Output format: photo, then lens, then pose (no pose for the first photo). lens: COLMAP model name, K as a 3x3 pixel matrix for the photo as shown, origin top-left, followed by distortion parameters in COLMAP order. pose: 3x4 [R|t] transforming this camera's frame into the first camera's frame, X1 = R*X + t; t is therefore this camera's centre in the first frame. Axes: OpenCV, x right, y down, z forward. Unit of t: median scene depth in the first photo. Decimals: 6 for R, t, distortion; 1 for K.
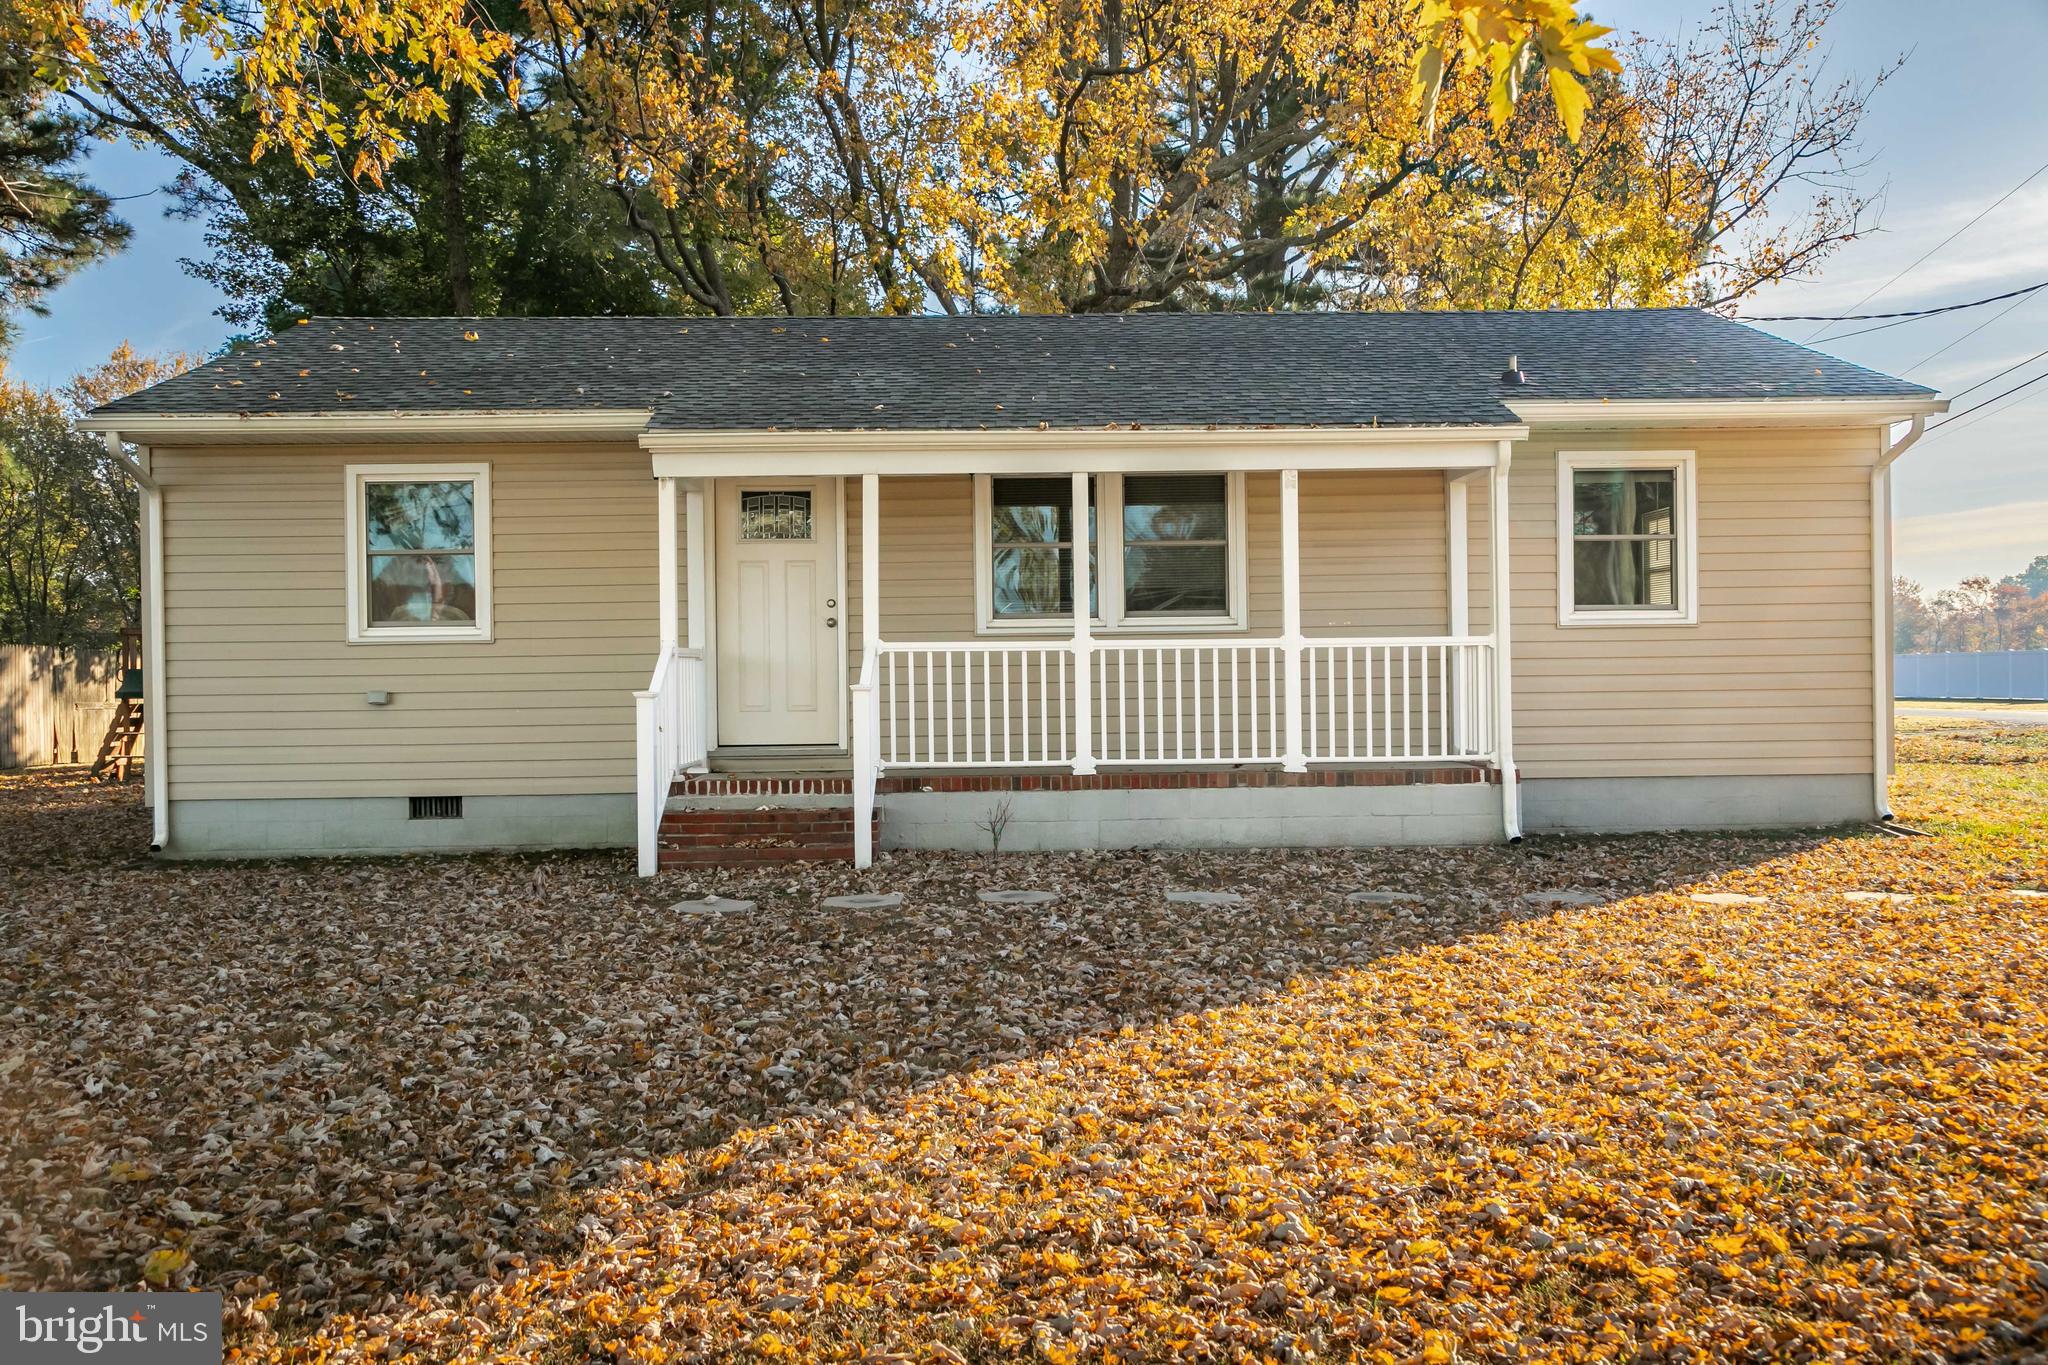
lens RADIAL K [[1890.7, 0, 1029.2], [0, 1890.7, 677.5], [0, 0, 1]] dist [-0.009982, 0.000000]
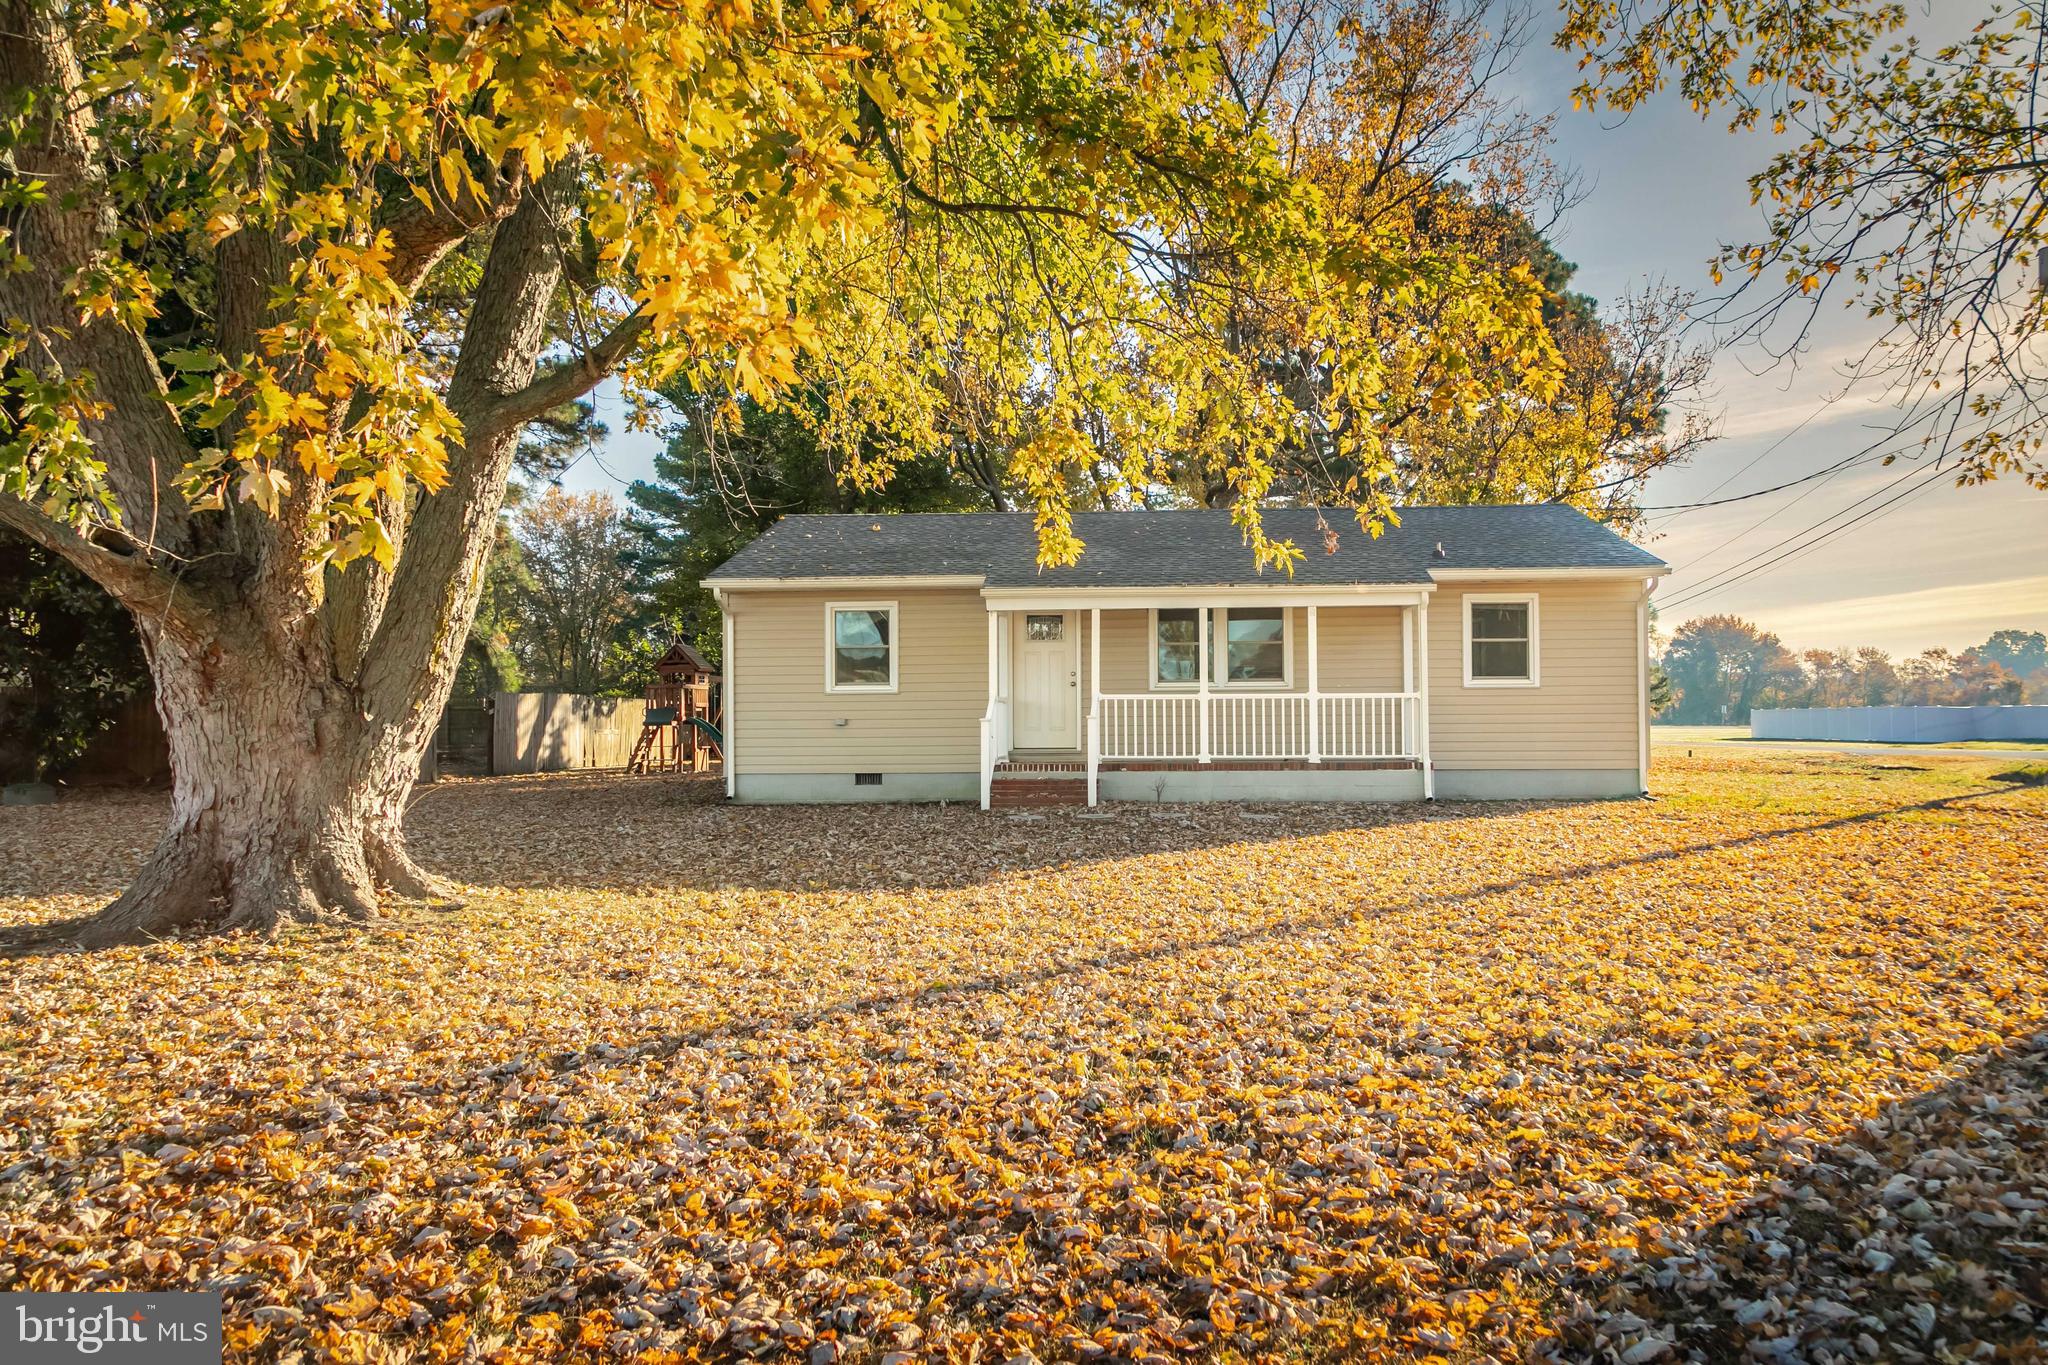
lens RADIAL K [[1442.6, 0, 1041.3], [0, 1442.6, 678.5], [0, 0, 1]] dist [-0.058684, -0.010281]
pose [[0.994777, 0.004249, -0.101982, 0.012459], [-0.007351, 0.999521, -0.030062, 0.009800], [0.101805, 0.030655, 0.994332, -0.483267]]
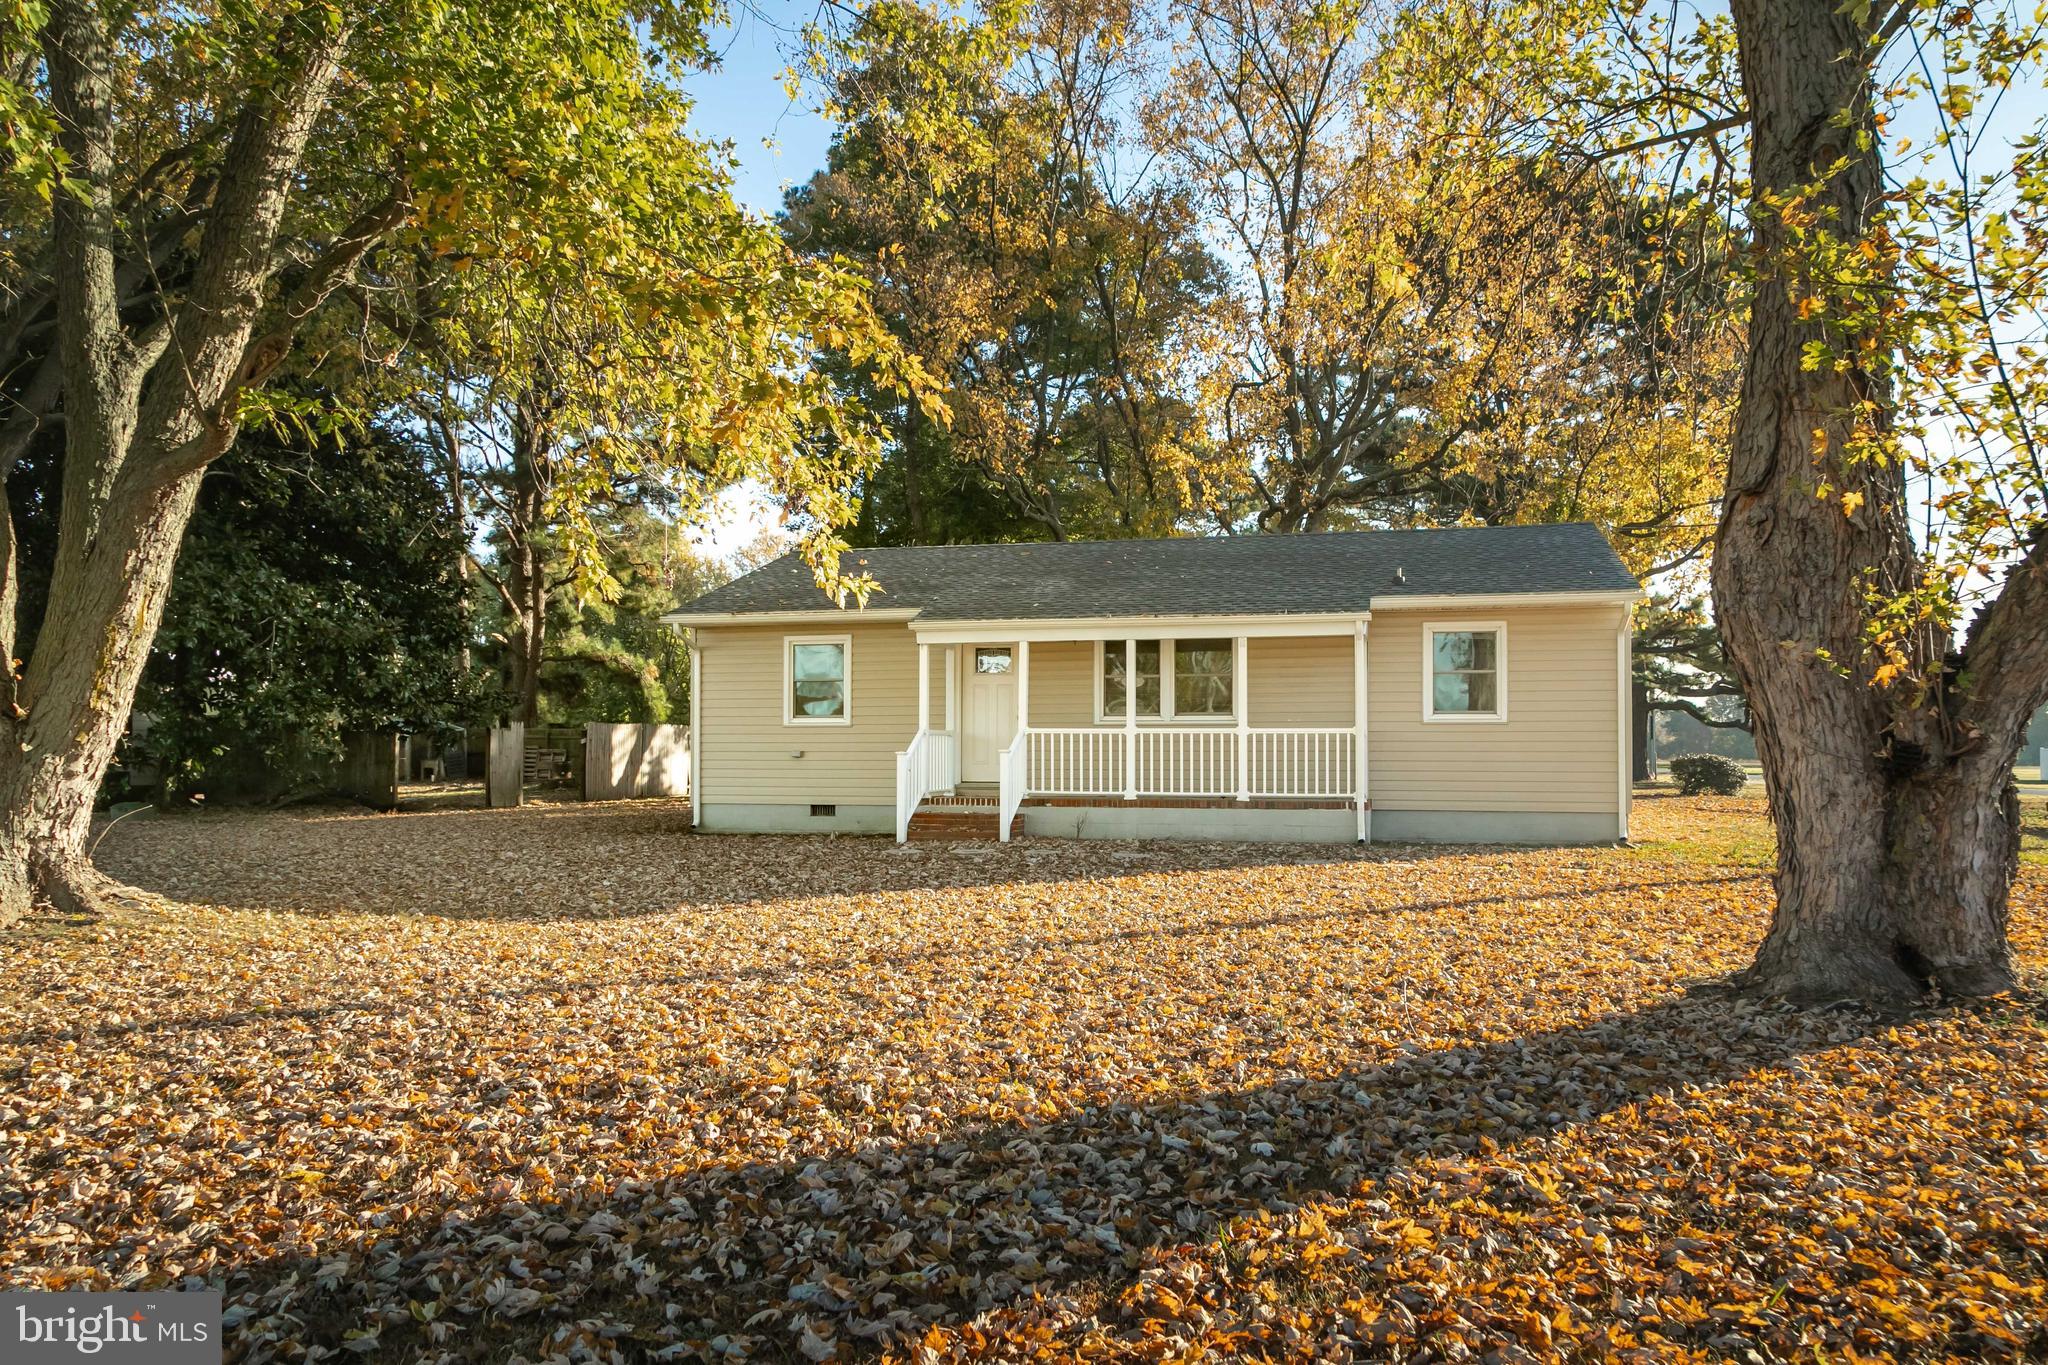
lens RADIAL K [[1442.6, 0, 1020.9], [0, 1442.6, 689.1], [0, 0, 1]] dist [-0.058684, -0.010281]
pose [[0.960841, 0.002949, -0.277084, 0.316015], [-0.014987, 0.999033, -0.041340, 0.002167], [0.276694, 0.043873, 0.959956, -0.406460]]
